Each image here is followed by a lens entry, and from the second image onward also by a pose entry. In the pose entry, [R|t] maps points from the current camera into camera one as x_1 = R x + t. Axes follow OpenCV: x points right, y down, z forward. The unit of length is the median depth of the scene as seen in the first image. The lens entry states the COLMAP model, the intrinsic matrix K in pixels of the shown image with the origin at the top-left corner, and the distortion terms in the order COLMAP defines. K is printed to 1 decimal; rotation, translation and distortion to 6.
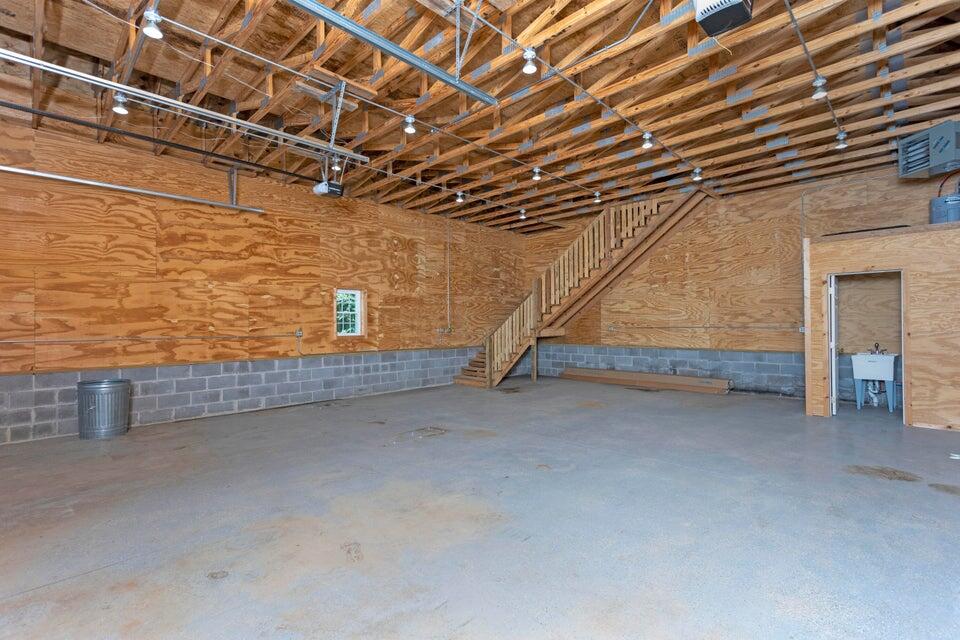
lens RADIAL K [[448.3, 0, 480.2], [0, 448.3, 326.4], [0, 0, 1]] dist [0.043190, 0.000180]
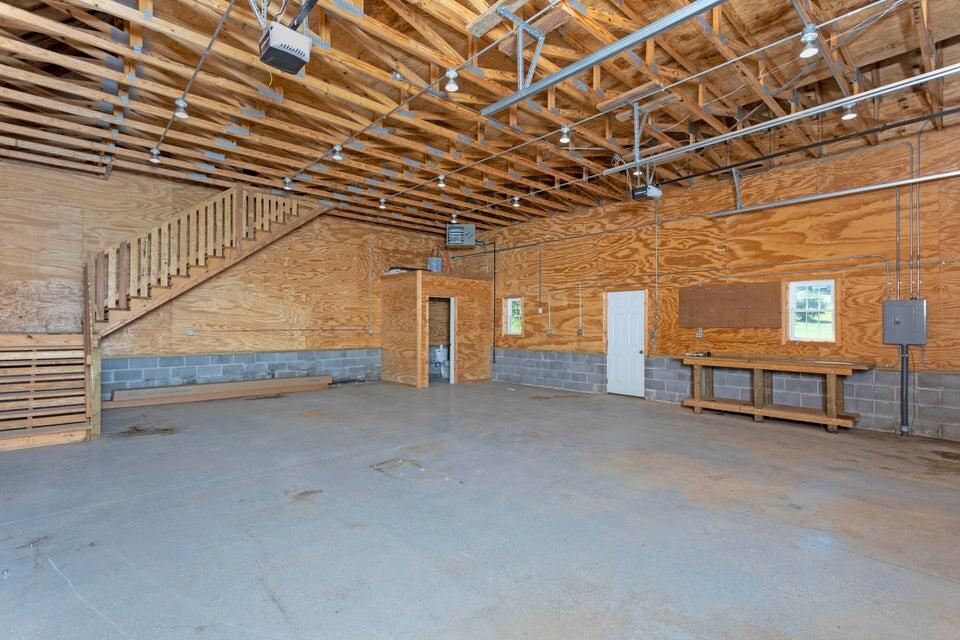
lens RADIAL K [[457.0, 0, 480.0], [0, 457.0, 320.0], [0, 0, 1]] dist [-0.001117, 0.000077]
pose [[0.068993, 0.022523, 0.997363, -0.551740], [0.002633, 0.999738, -0.022758, 0.004181], [-0.997614, 0.004196, 0.068916, 0.507452]]
